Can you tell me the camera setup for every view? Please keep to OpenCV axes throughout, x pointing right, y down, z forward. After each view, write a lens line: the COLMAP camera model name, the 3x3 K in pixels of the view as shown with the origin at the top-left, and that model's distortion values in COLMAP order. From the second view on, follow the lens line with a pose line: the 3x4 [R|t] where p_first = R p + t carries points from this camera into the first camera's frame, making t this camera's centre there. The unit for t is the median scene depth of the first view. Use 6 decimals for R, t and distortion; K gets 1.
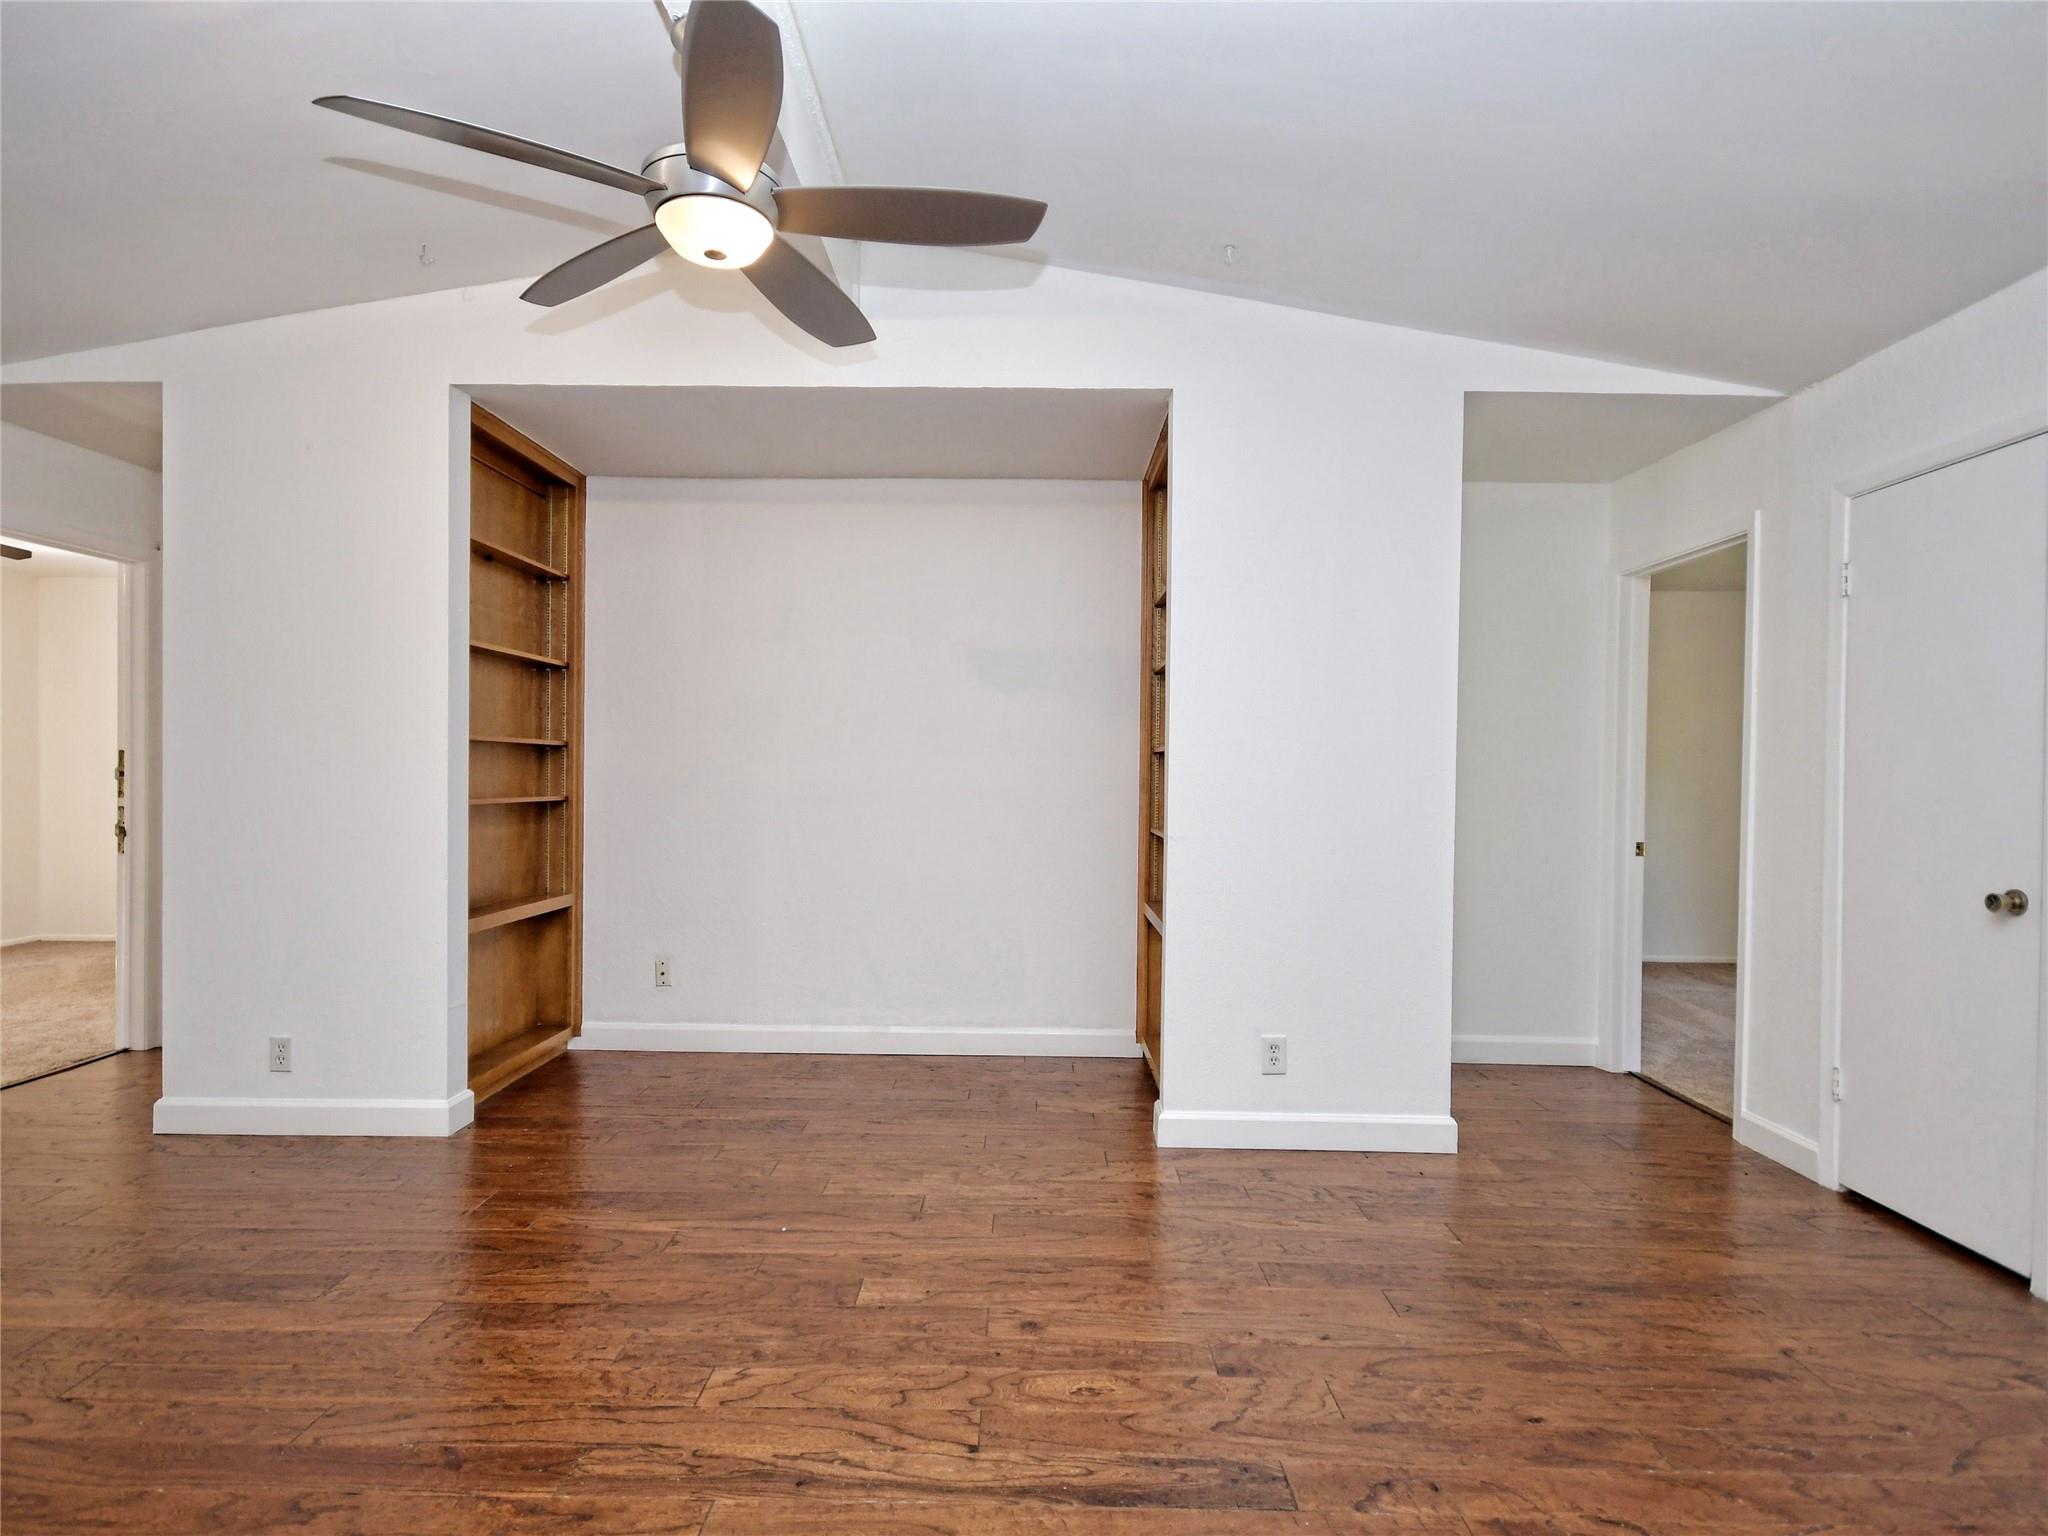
lens RADIAL K [[1054.4, 0, 1027.6], [0, 1054.4, 790.8], [0, 0, 1]] dist [0.008515, -0.000454]
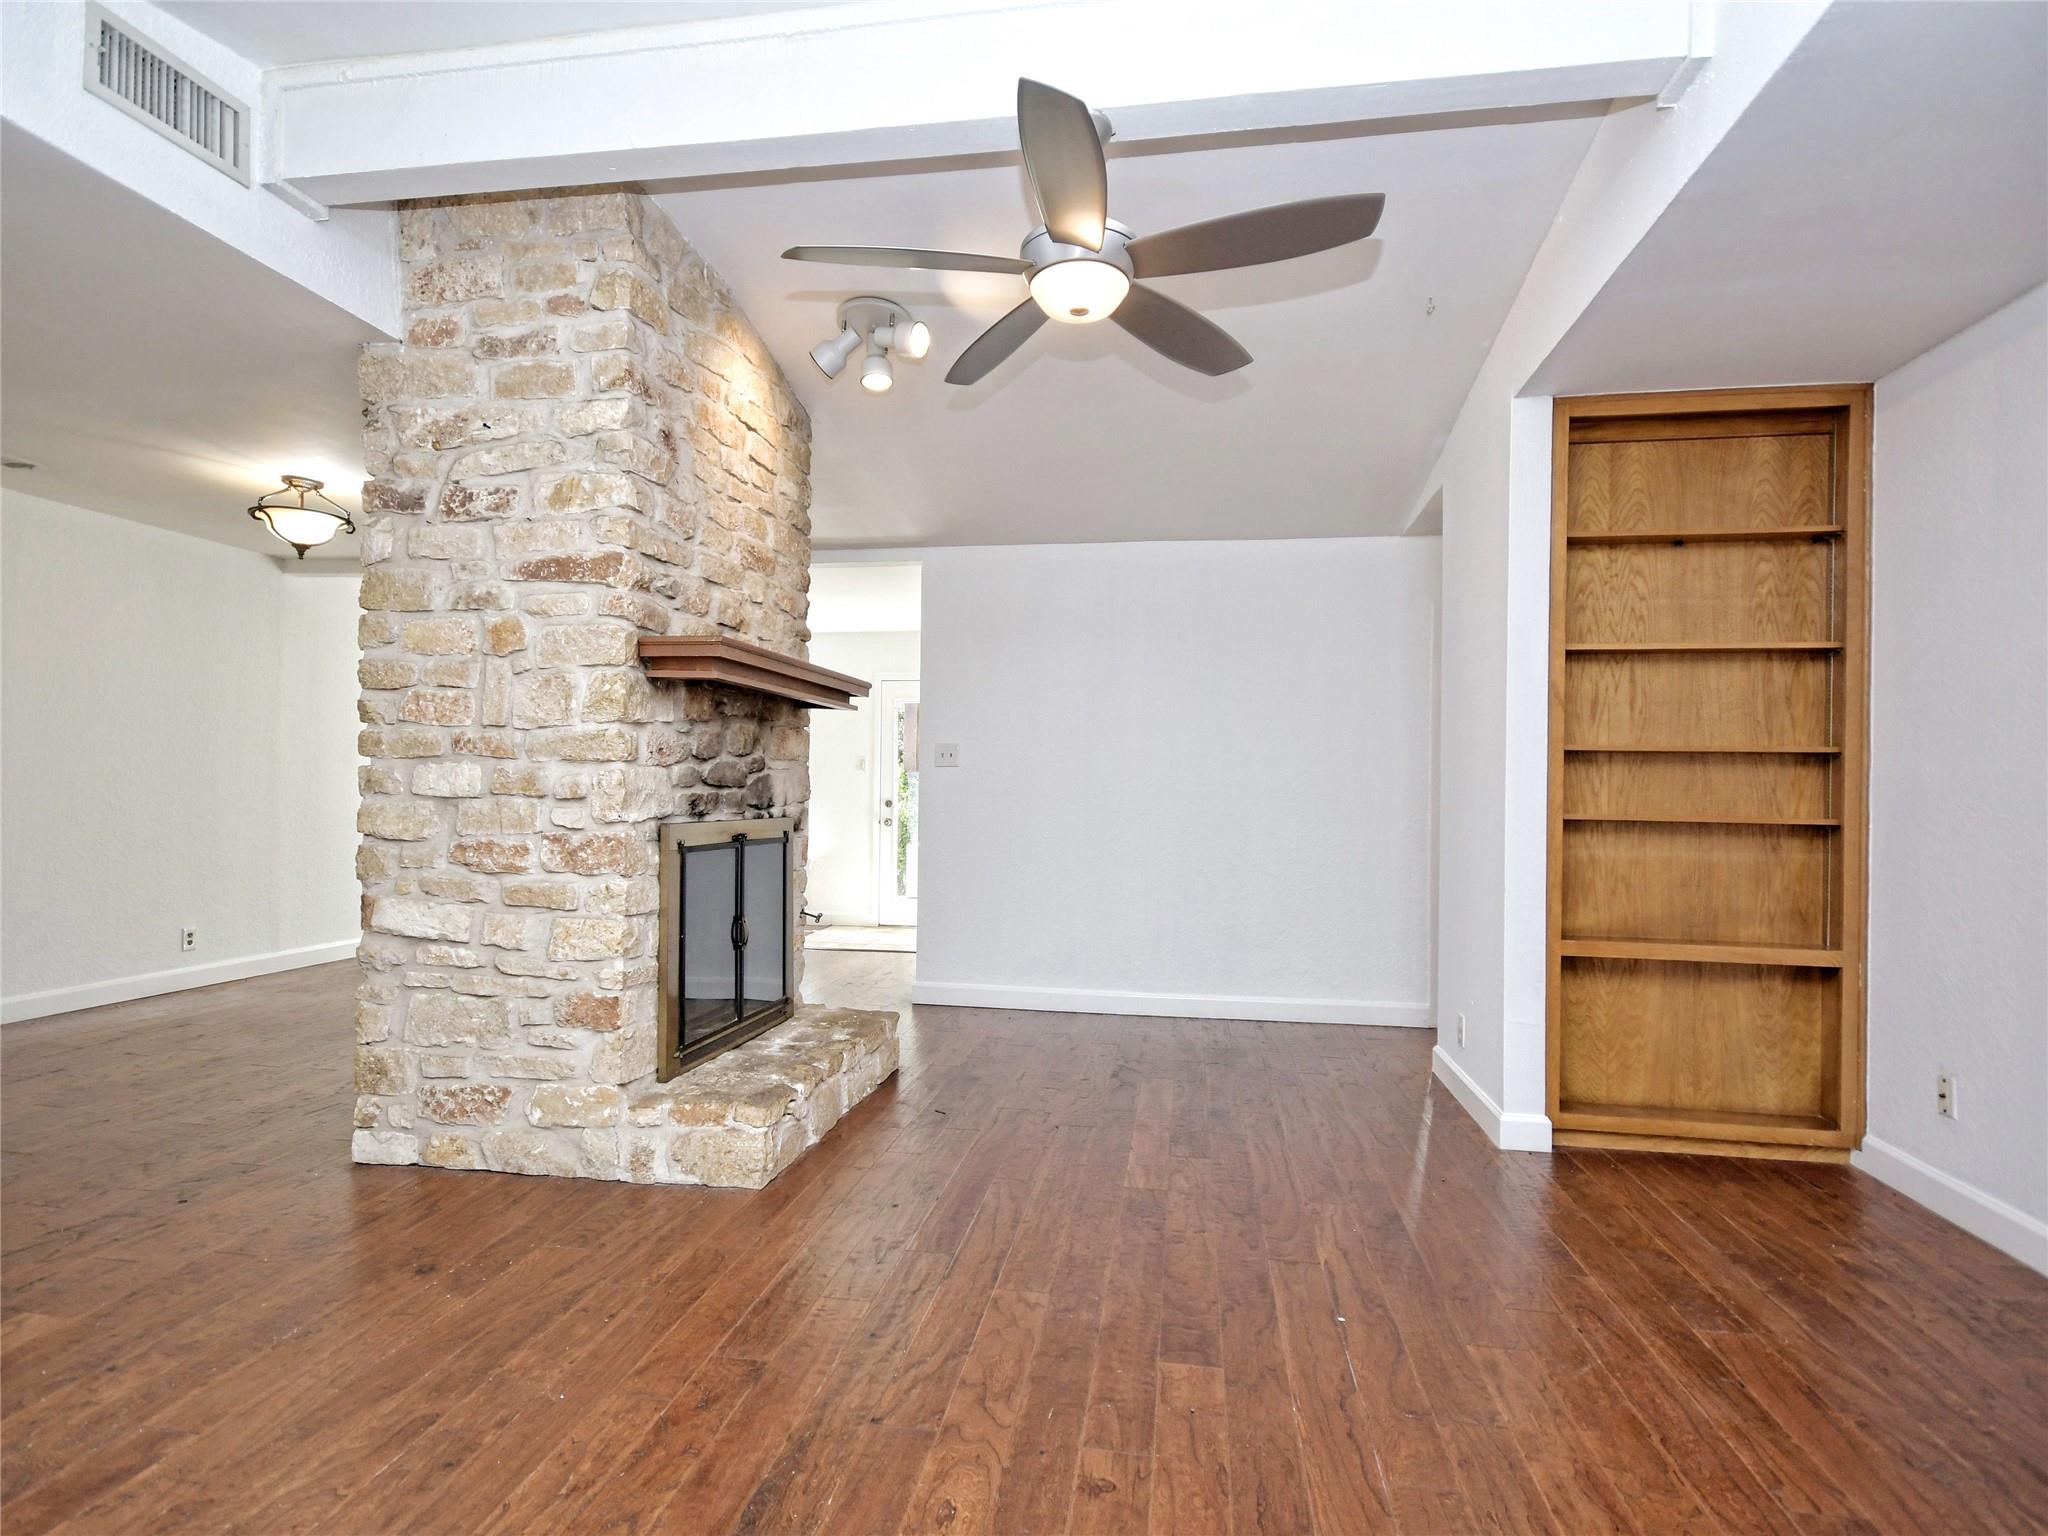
lens RADIAL K [[1054.4, 0, 1027.6], [0, 1054.4, 790.8], [0, 0, 1]] dist [0.008515, -0.000454]
pose [[-0.163484, -0.012938, -0.986461, 0.551864], [-0.030471, 0.999503, -0.008059, 0.009079], [0.986075, 0.028741, -0.163797, 0.755486]]
